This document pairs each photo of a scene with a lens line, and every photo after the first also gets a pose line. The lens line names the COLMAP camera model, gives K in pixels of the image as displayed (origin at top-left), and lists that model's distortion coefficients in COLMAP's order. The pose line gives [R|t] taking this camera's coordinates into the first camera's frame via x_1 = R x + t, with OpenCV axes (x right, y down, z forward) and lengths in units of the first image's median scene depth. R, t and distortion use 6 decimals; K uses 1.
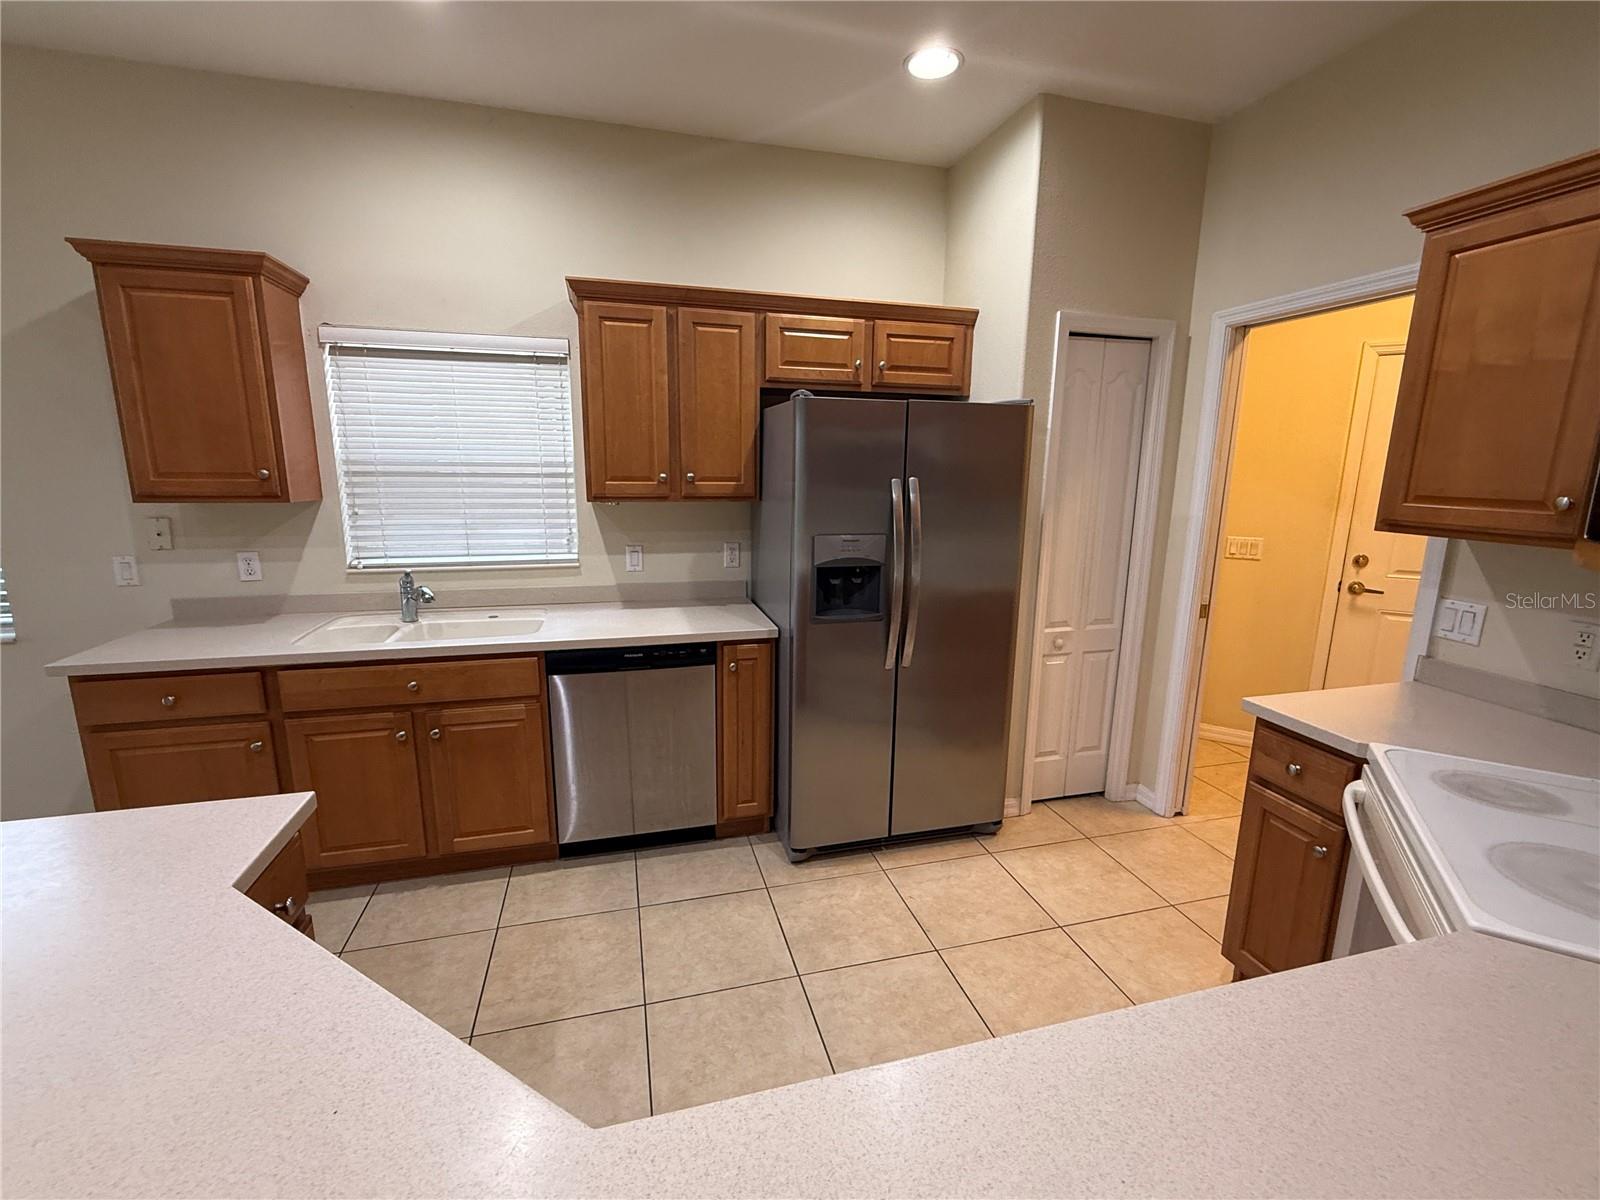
lens RADIAL K [[685.3, 0, 797.3], [0, 685.3, 599.7], [0, 0, 1]] dist [-0.001703, -0.000613]
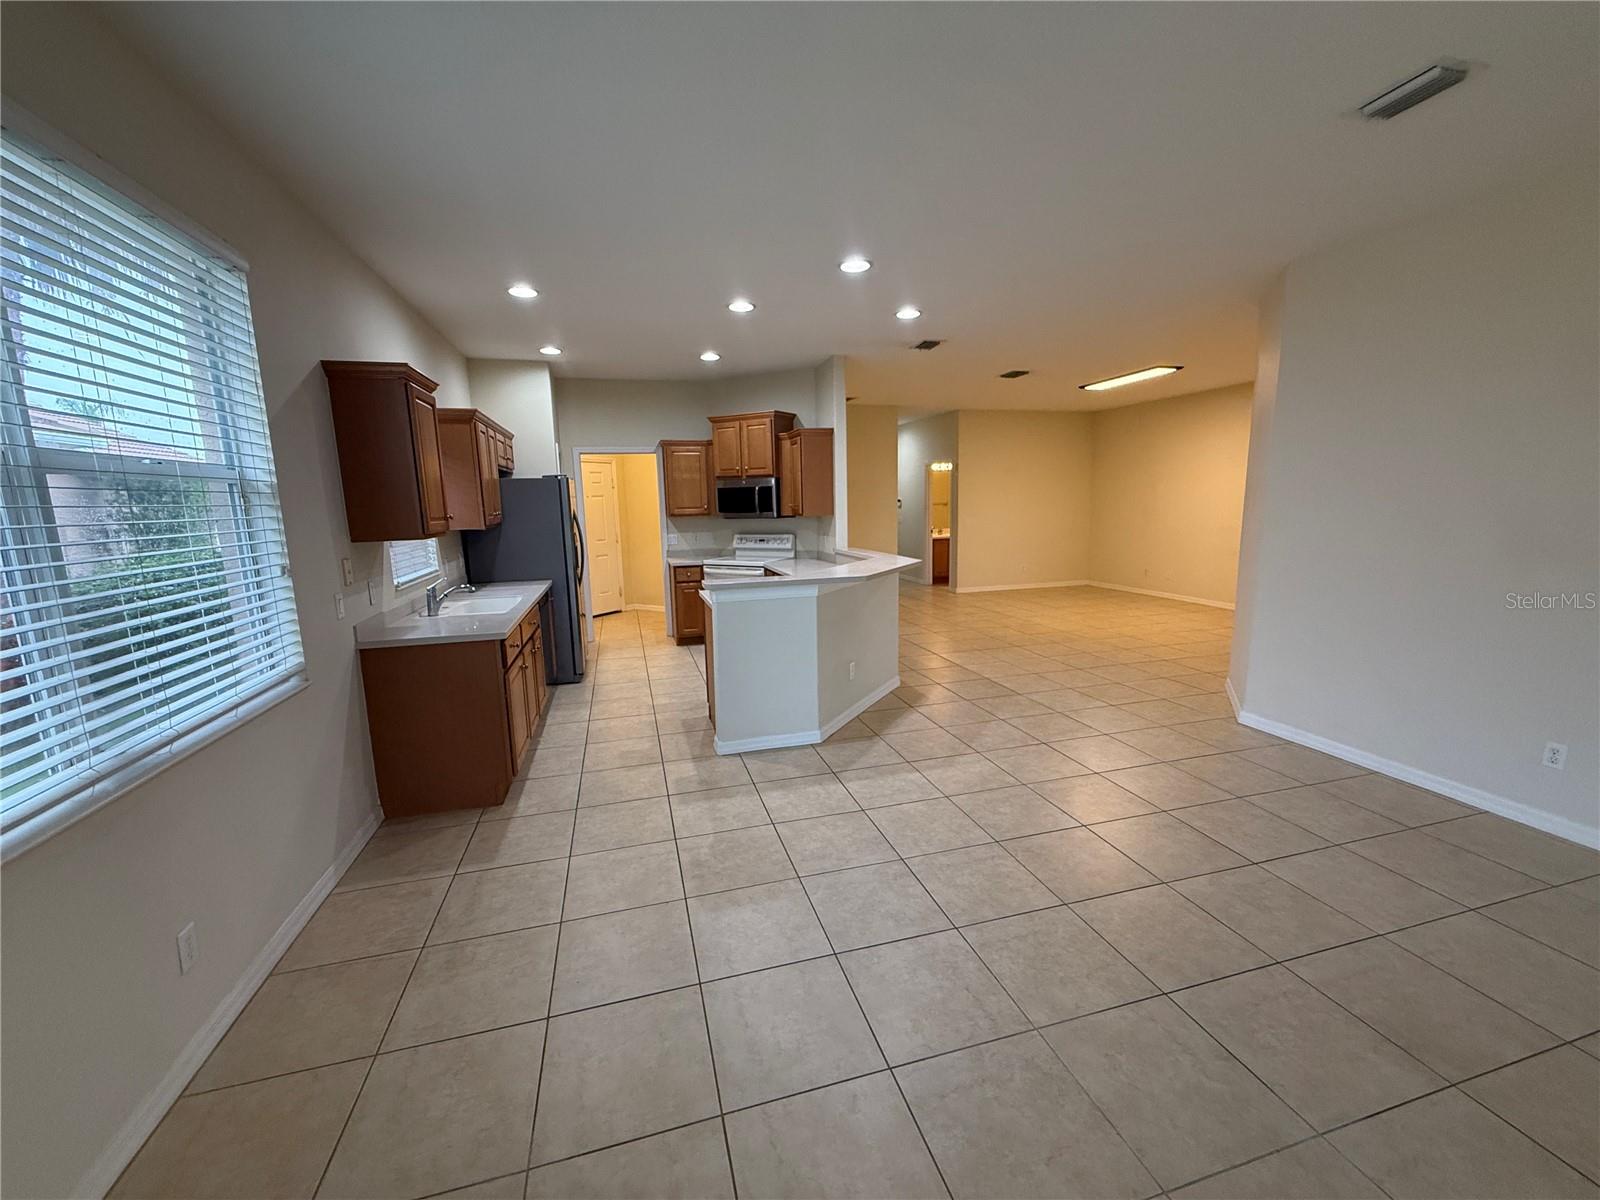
lens RADIAL K [[636.3, 0, 799.8], [0, 636.3, 595.6], [0, 0, 1]] dist [0.002939, 0.000163]
pose [[-0.007395, -0.162011, 0.986761, -1.968887], [0.215712, 0.963296, 0.159775, -0.060220], [-0.976429, 0.214038, 0.027824, 0.183050]]
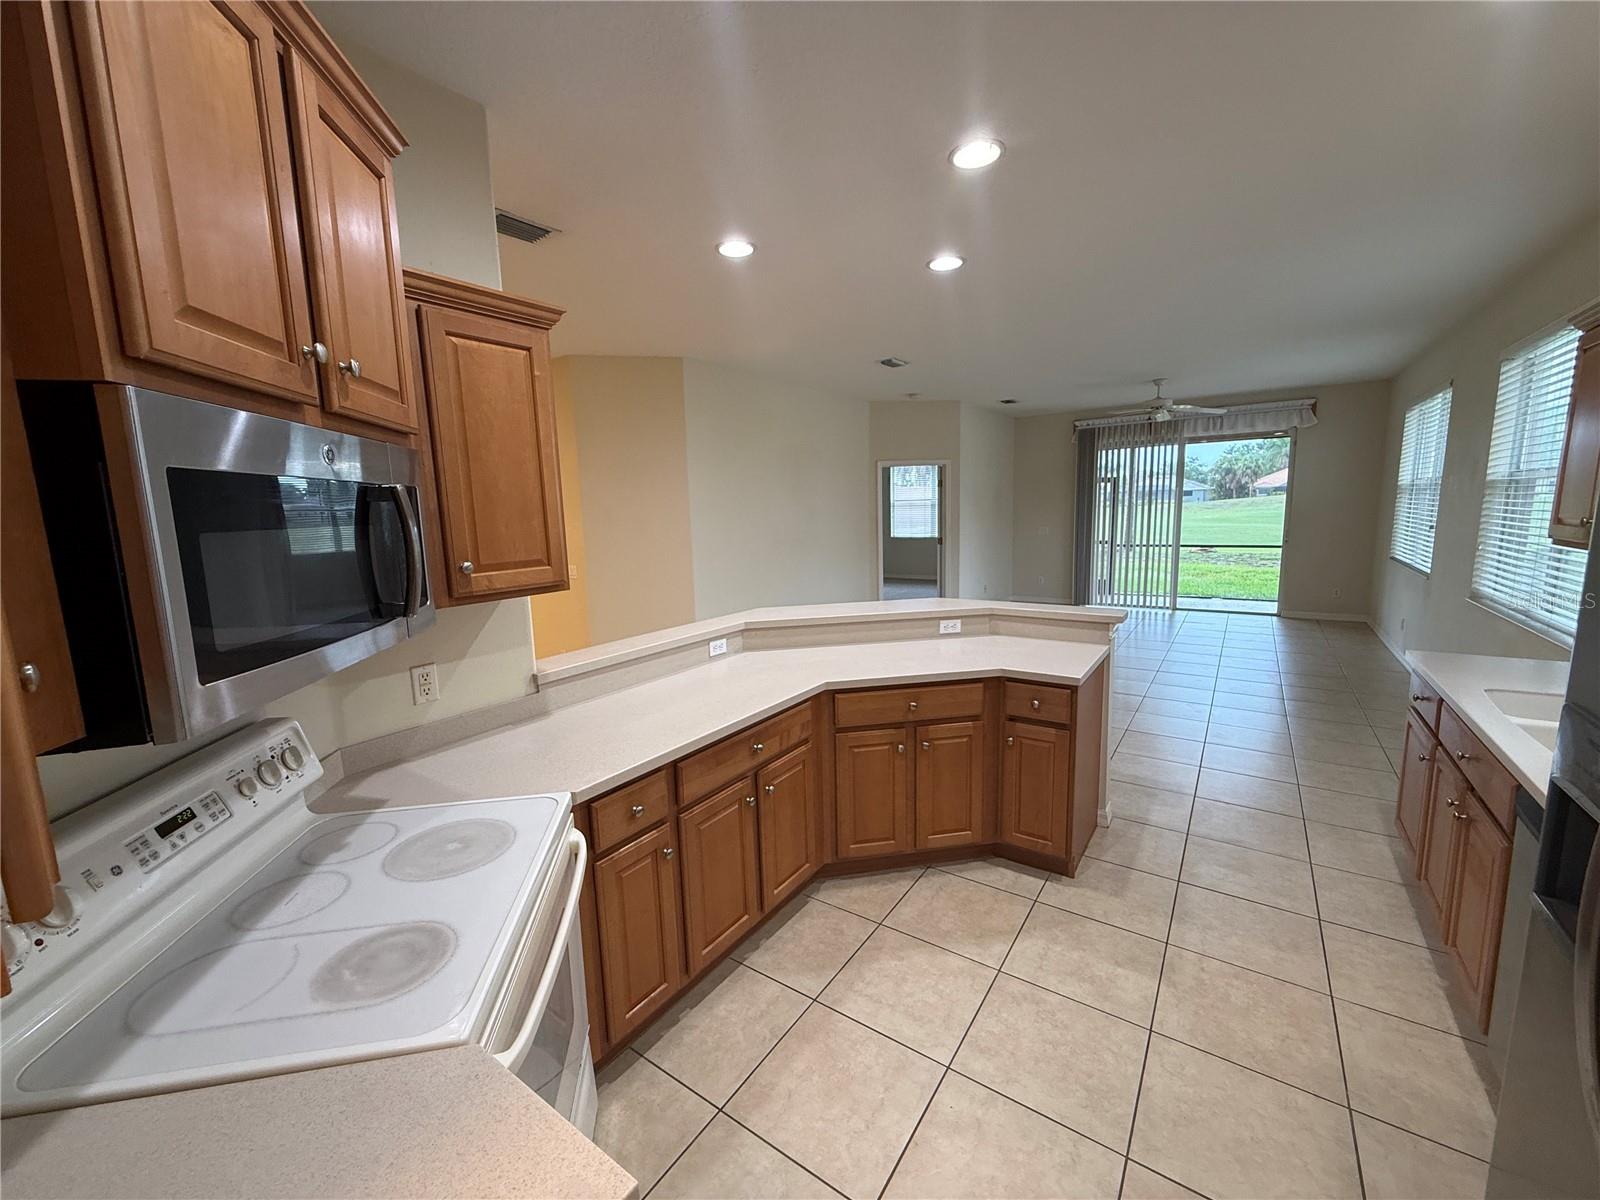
lens RADIAL K [[636.3, 0, 795.5], [0, 636.3, 601.1], [0, 0, 1]] dist [0.002939, 0.000163]
pose [[-0.771893, 0.103113, -0.627335, 0.532191], [-0.105888, 0.952125, 0.286786, -0.184274], [0.626872, 0.287795, -0.724020, 0.851676]]
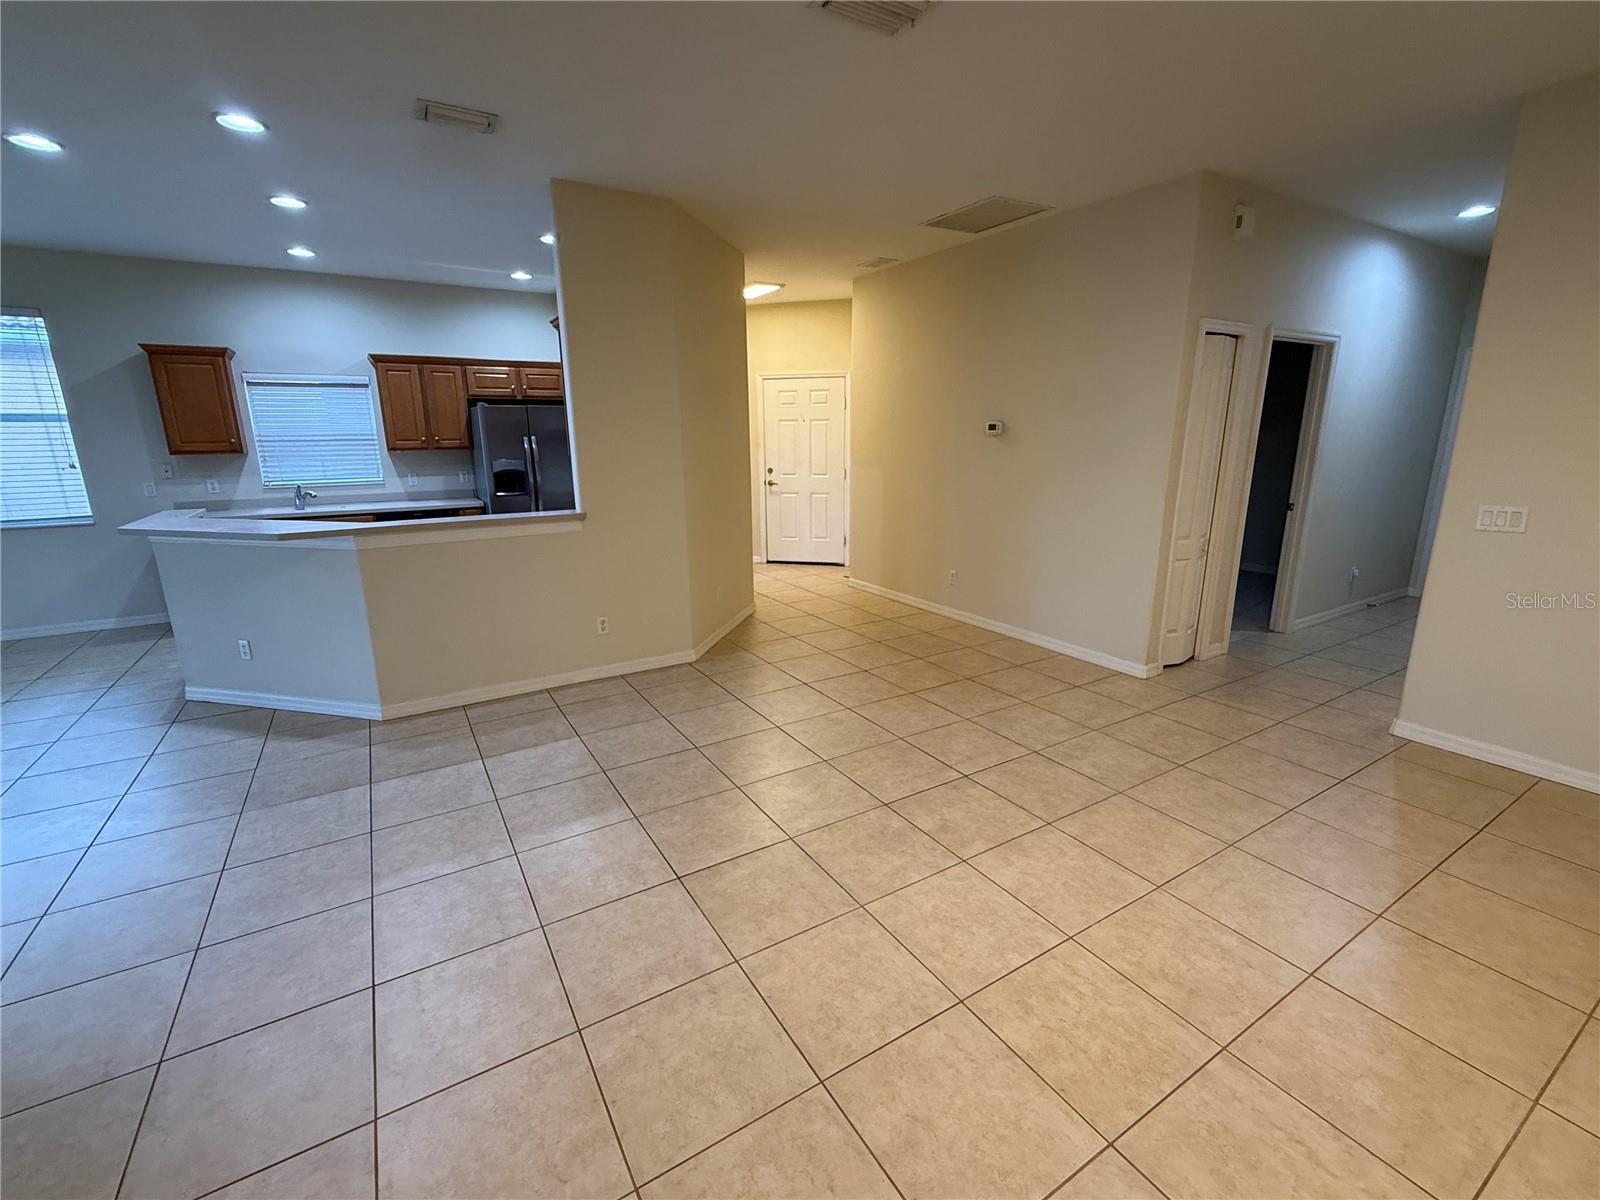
lens RADIAL K [[685.3, 0, 800.3], [0, 685.3, 599.3], [0, 0, 1]] dist [-0.001703, -0.000613]
pose [[0.957487, -0.087296, 0.274950, 0.325813], [0.075399, 0.995714, 0.053566, 0.318659], [-0.278447, -0.030558, 0.959965, -1.527601]]
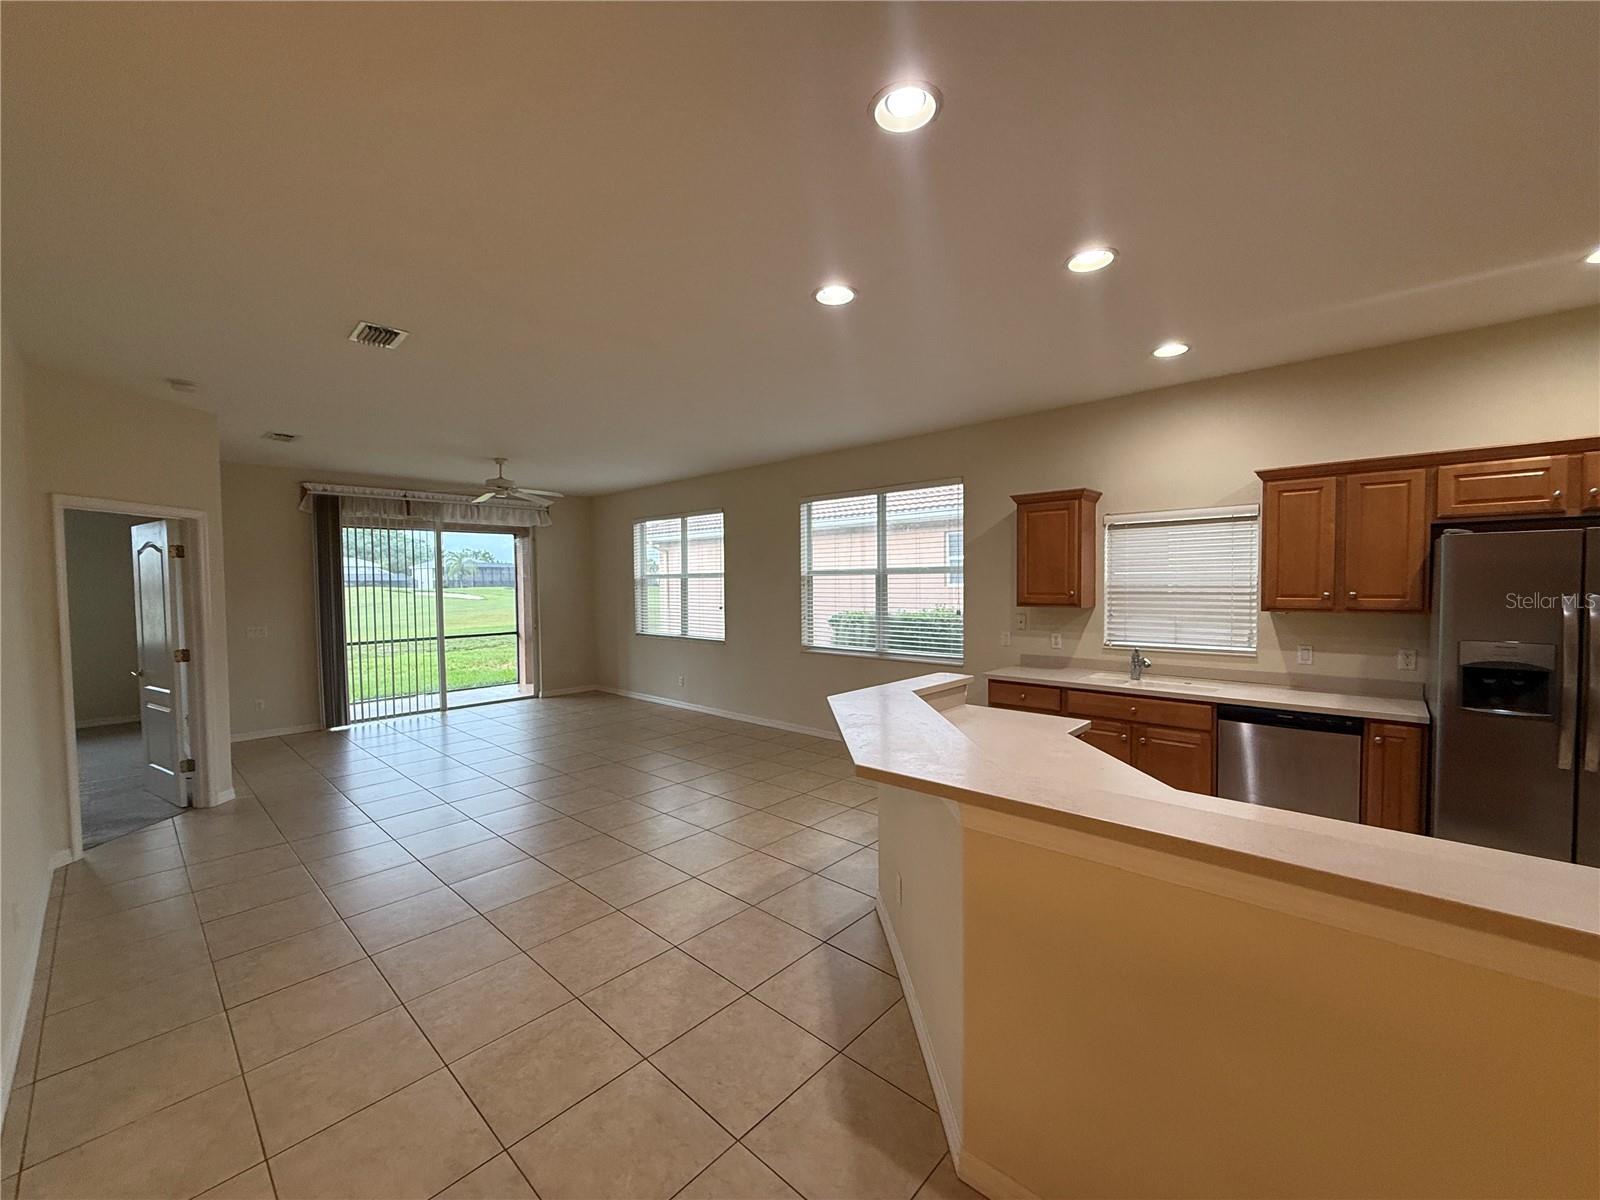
lens RADIAL K [[636.3, 0, 800.8], [0, 636.3, 604.6], [0, 0, 1]] dist [0.002939, 0.000163]
pose [[0.536111, 0.012688, -0.844052, 0.317552], [-0.147856, 0.985841, -0.079094, 0.097545], [0.831098, 0.167201, 0.530397, -0.552341]]
